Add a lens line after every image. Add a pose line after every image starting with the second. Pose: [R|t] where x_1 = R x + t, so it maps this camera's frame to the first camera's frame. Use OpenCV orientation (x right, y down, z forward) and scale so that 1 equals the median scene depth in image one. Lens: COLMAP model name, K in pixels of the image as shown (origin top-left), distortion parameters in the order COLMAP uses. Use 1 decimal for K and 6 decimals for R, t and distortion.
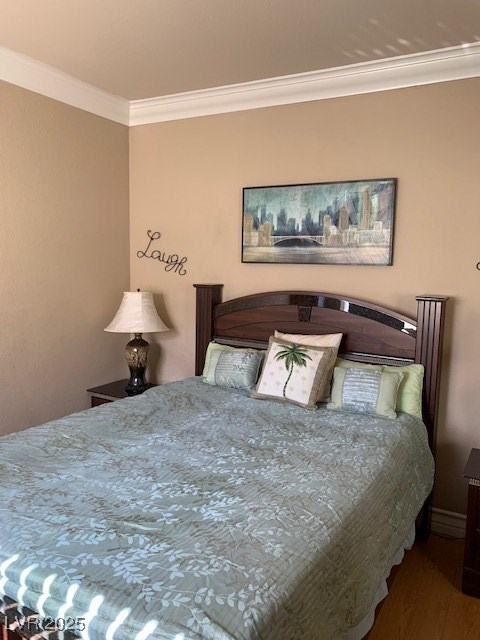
lens RADIAL K [[487.2, 0, 239.8], [0, 487.2, 318.7], [0, 0, 1]] dist [0.008641, -0.011947]
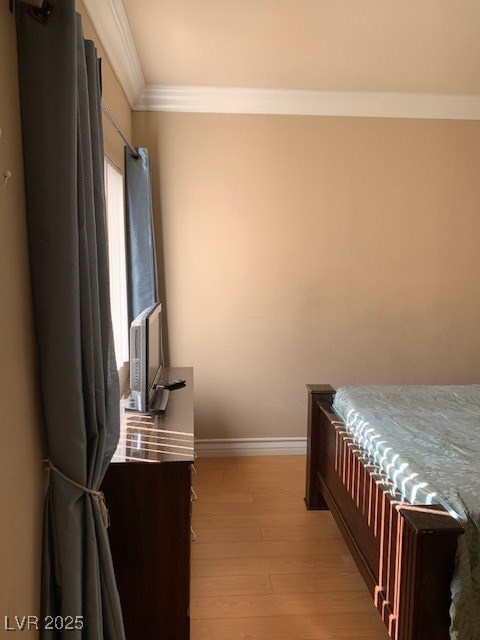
lens RADIAL K [[487.2, 0, 240.2], [0, 487.2, 320.6], [0, 0, 1]] dist [0.008641, -0.011947]
pose [[0.550917, 0.089058, -0.829795, 0.616443], [-0.087567, 0.994970, 0.048648, 0.043281], [0.829953, 0.045862, 0.555944, -0.348407]]
